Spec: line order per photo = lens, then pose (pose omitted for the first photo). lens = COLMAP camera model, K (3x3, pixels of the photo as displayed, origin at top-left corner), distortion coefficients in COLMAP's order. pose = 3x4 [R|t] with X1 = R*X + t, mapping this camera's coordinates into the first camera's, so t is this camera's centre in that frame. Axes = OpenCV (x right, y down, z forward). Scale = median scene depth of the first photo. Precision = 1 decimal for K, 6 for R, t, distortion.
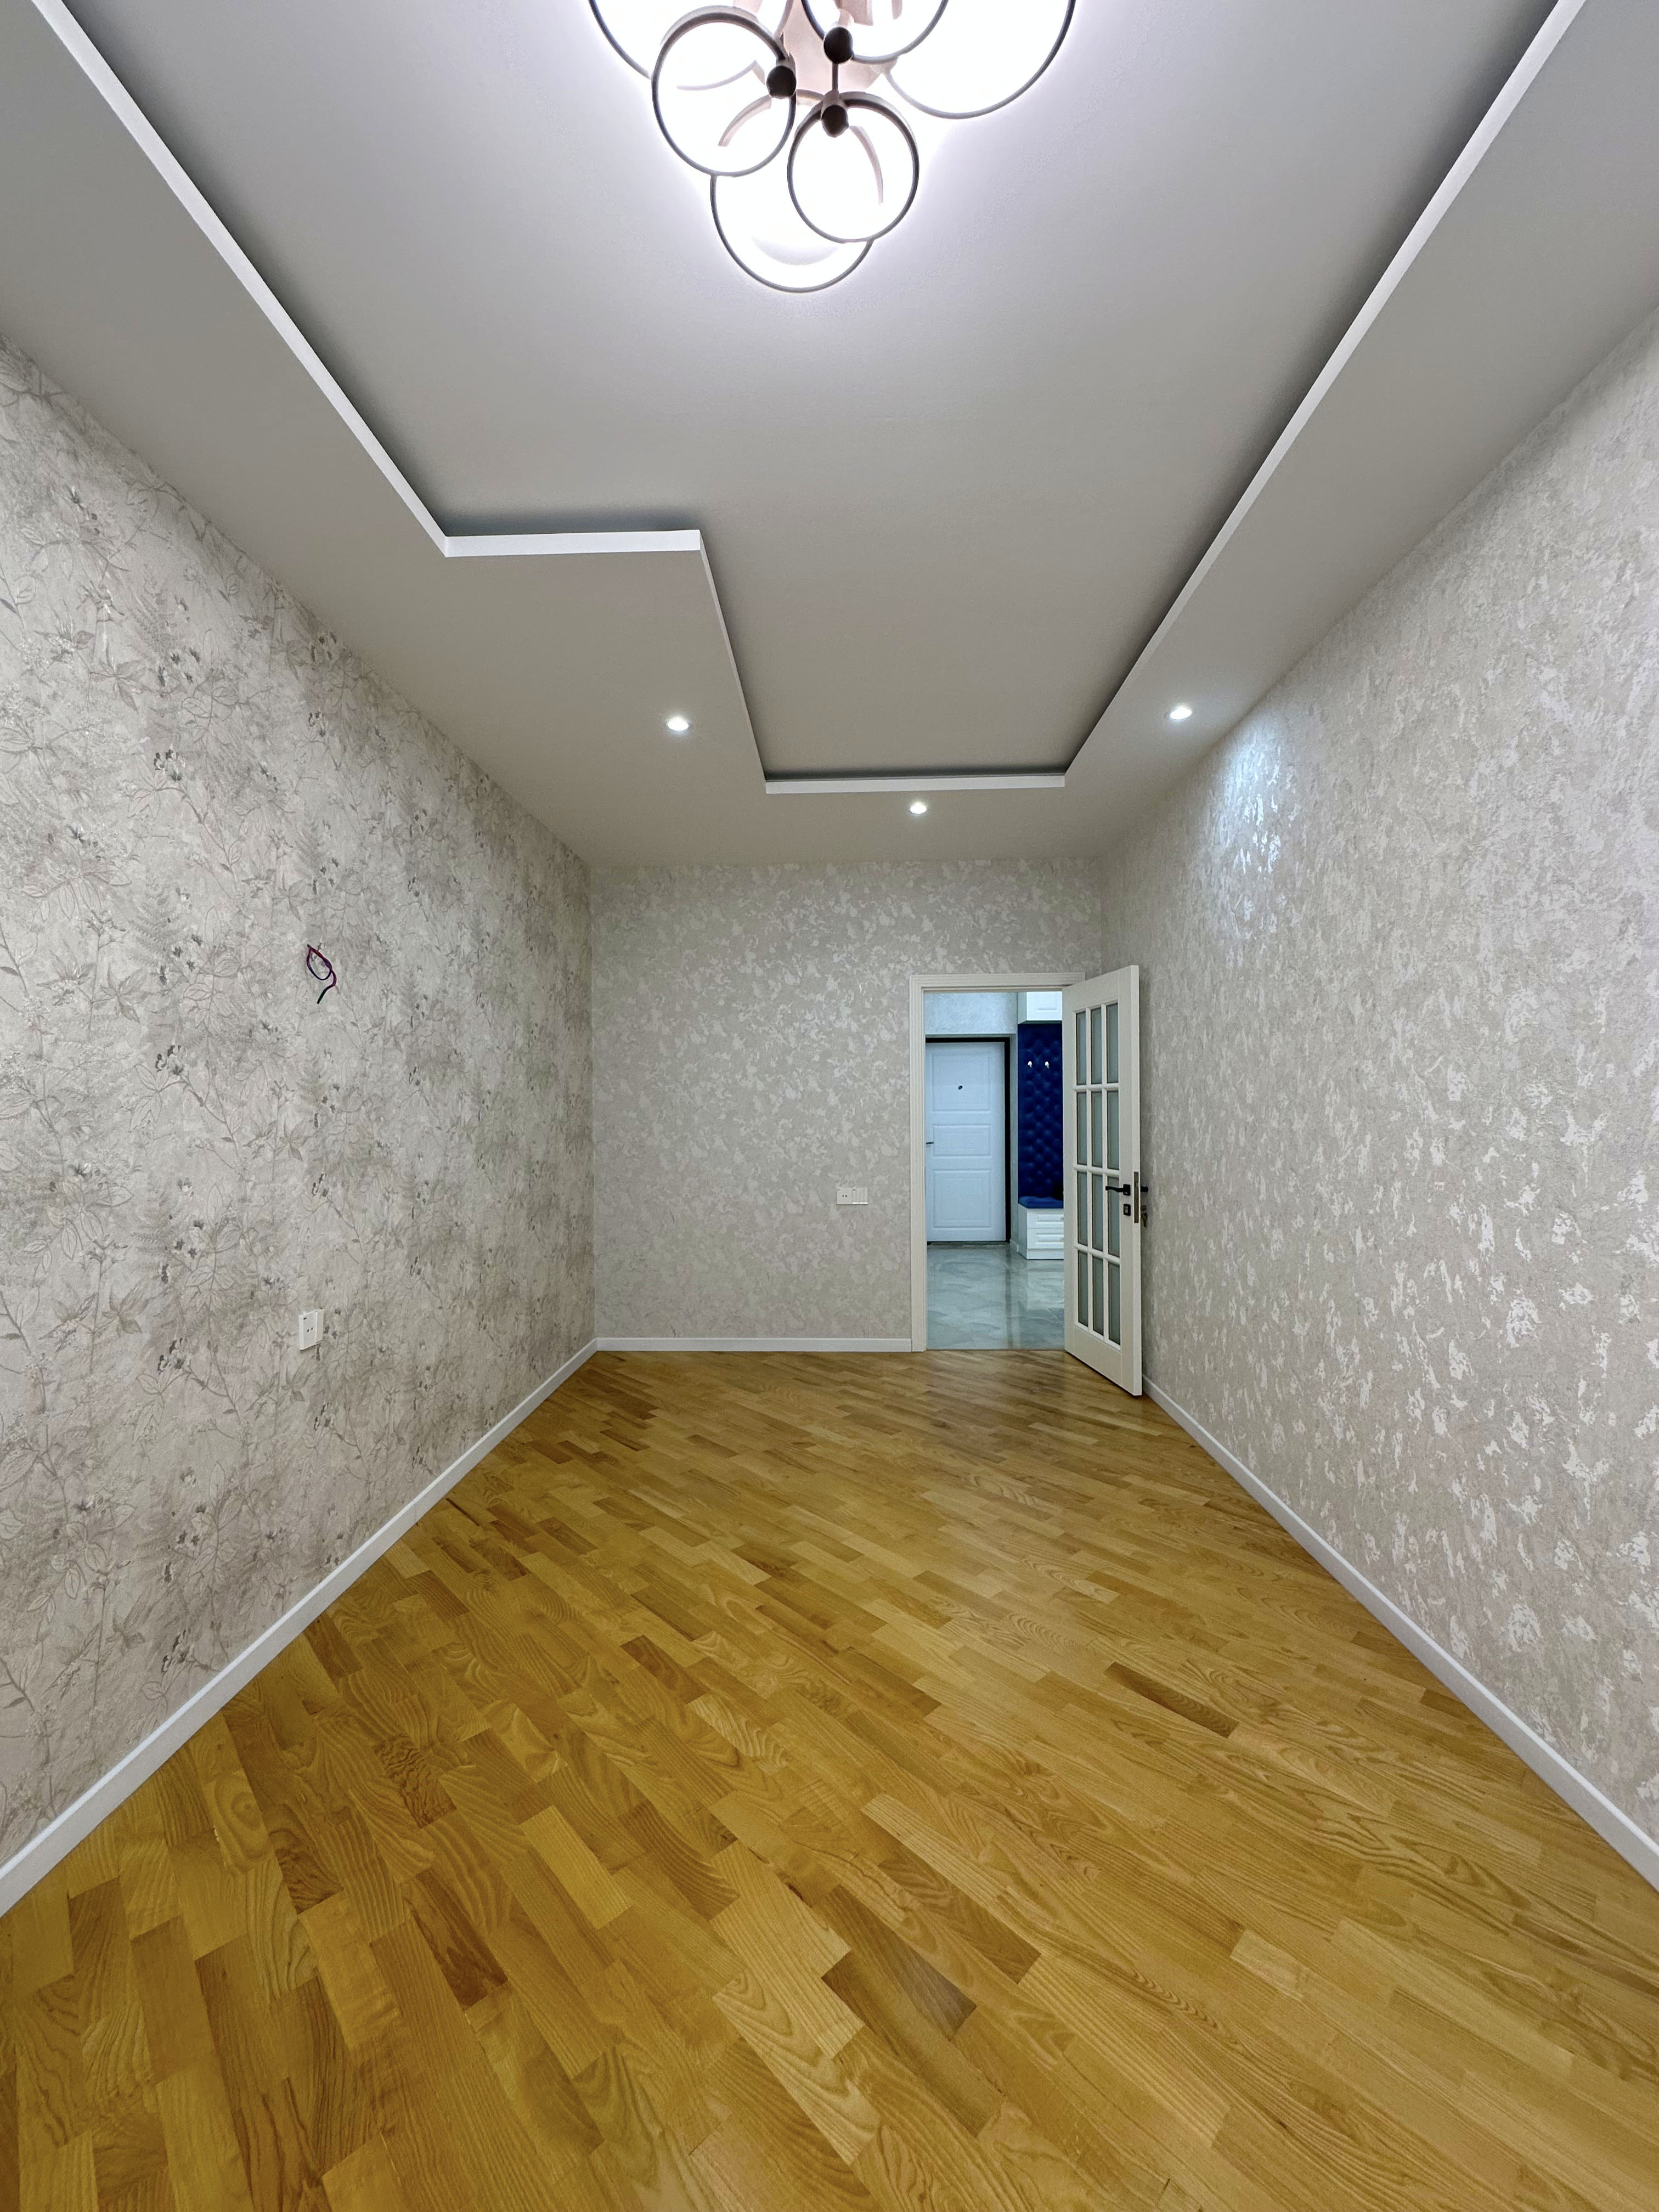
lens RADIAL K [[880.7, 0, 829.1], [0, 880.7, 1109.7], [0, 0, 1]] dist [-0.003238, 0.000713]
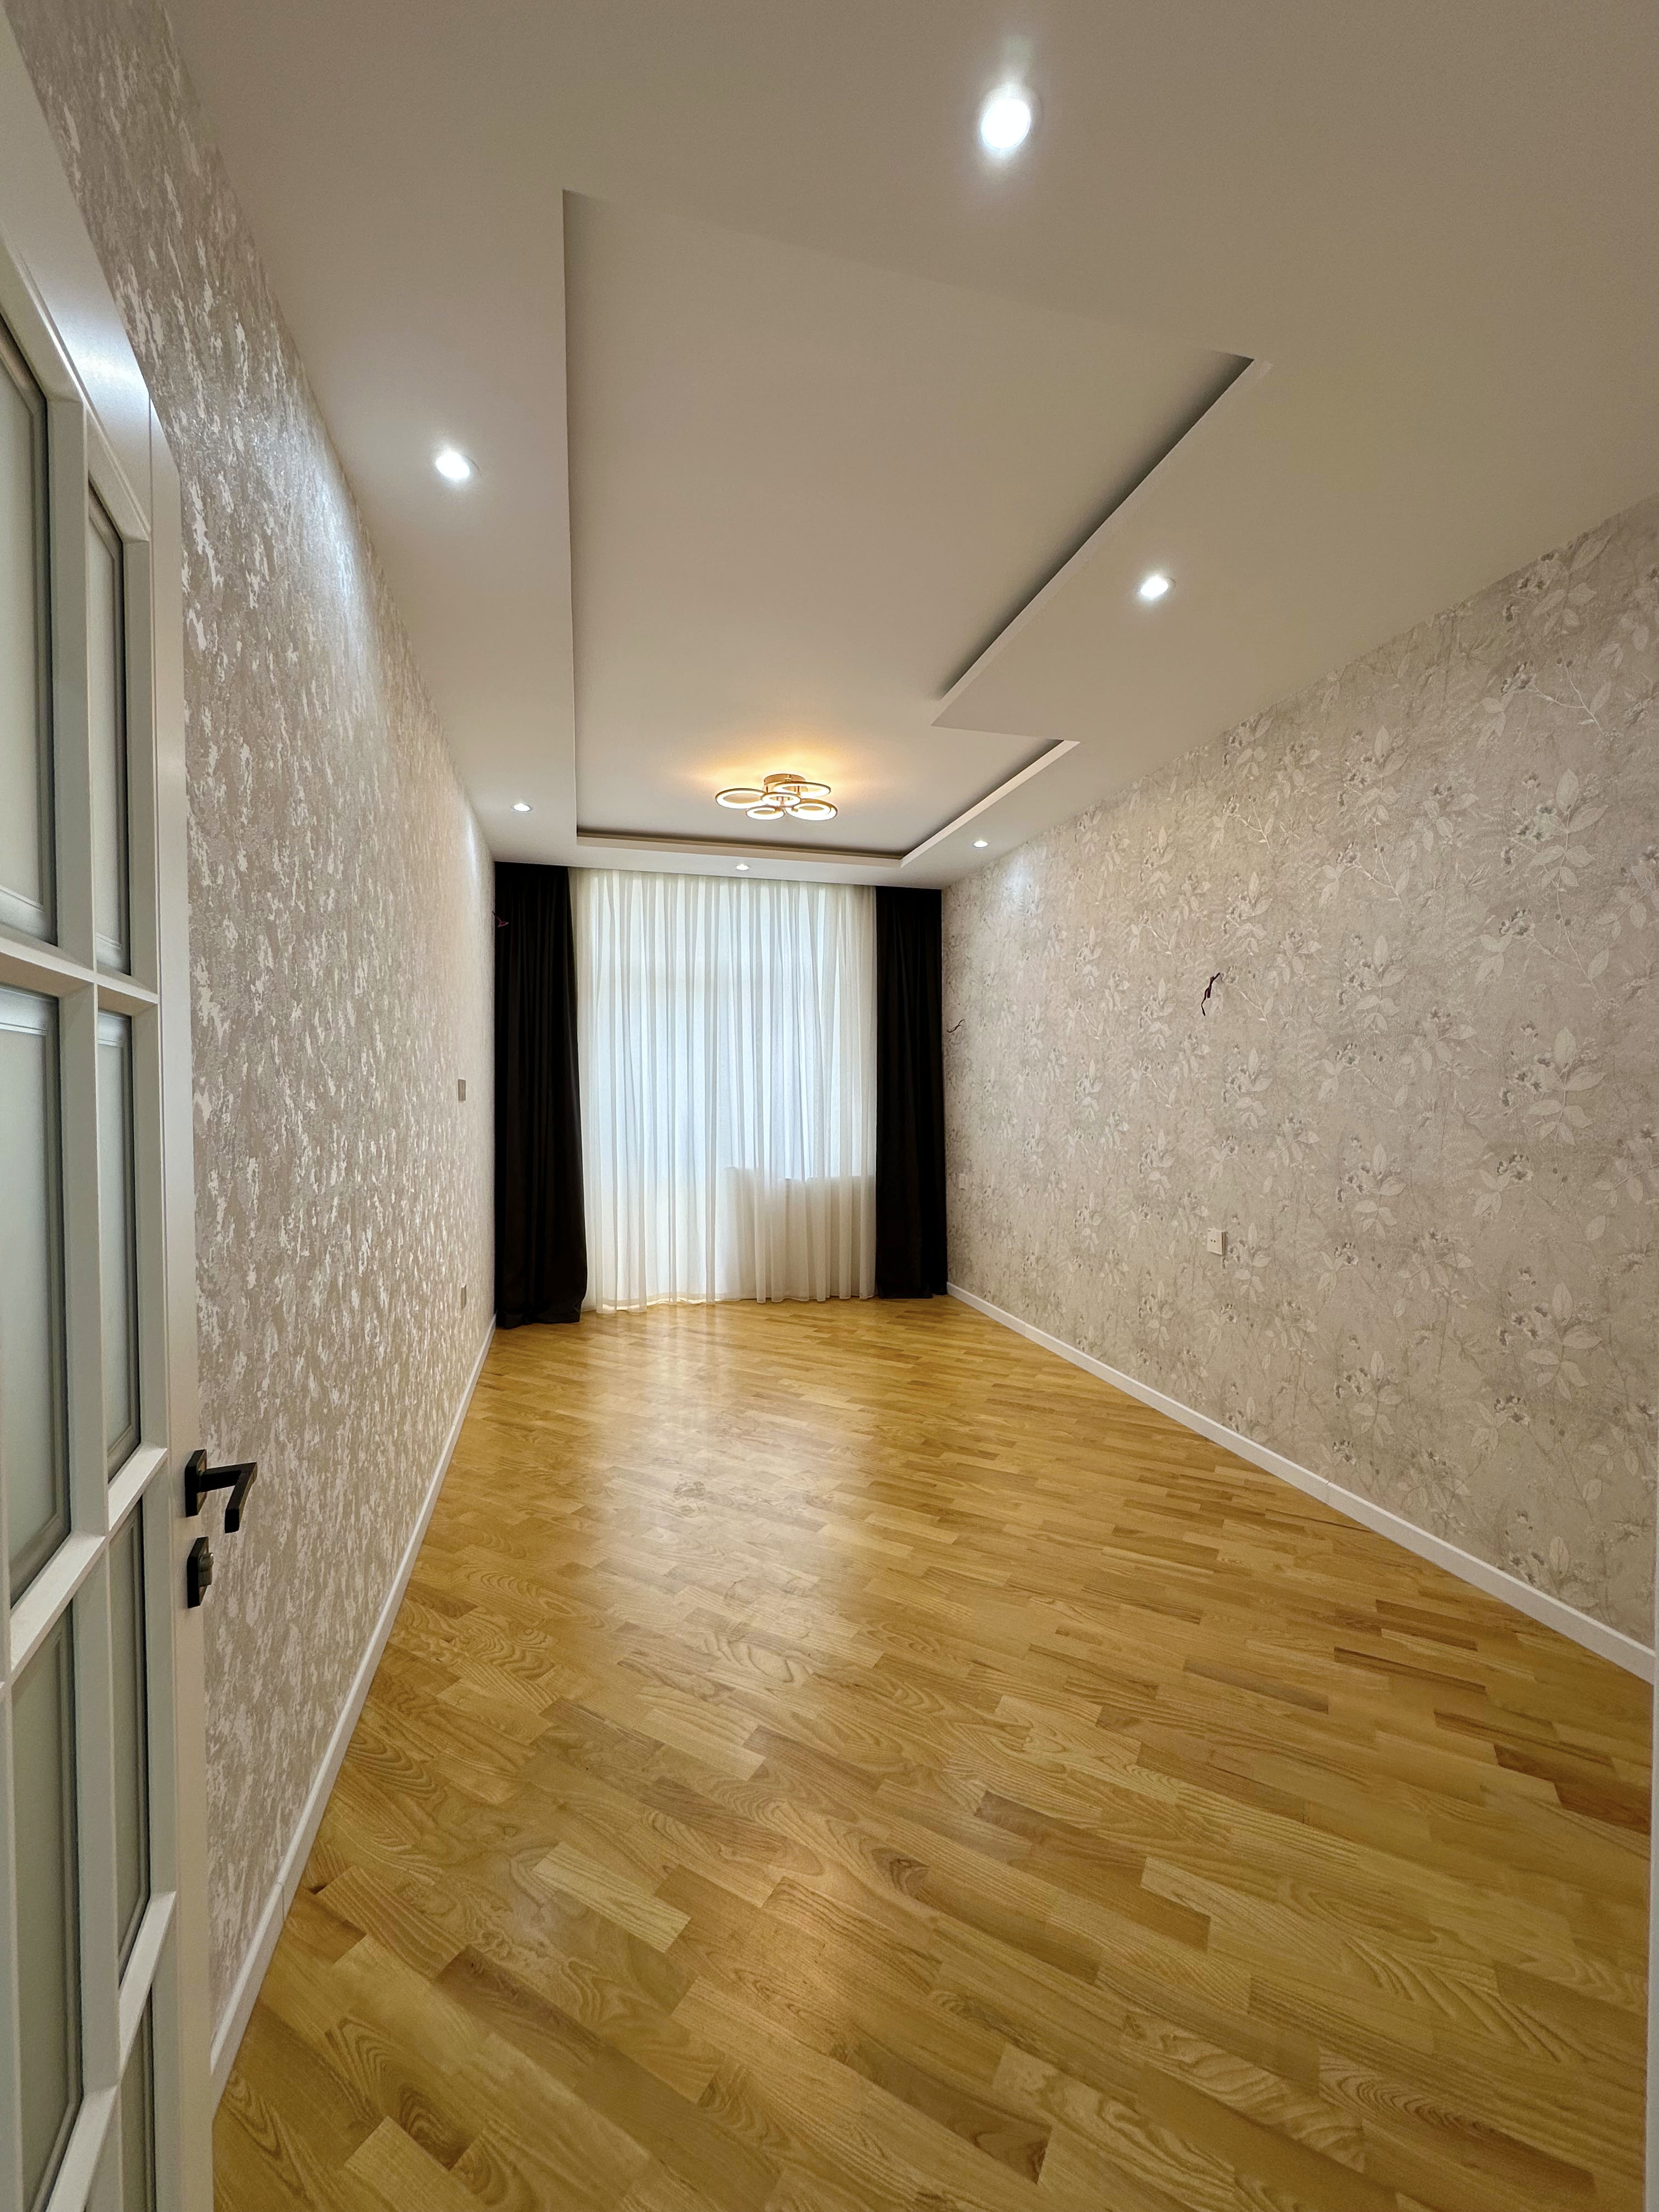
lens RADIAL K [[880.7, 0, 829.8], [0, 880.7, 1104.4], [0, 0, 1]] dist [-0.003238, 0.000713]
pose [[-0.954858, 0.014325, -0.296716, 0.335630], [0.008850, 0.999765, 0.019786, -0.007671], [0.296930, 0.016267, -0.954761, 1.674866]]
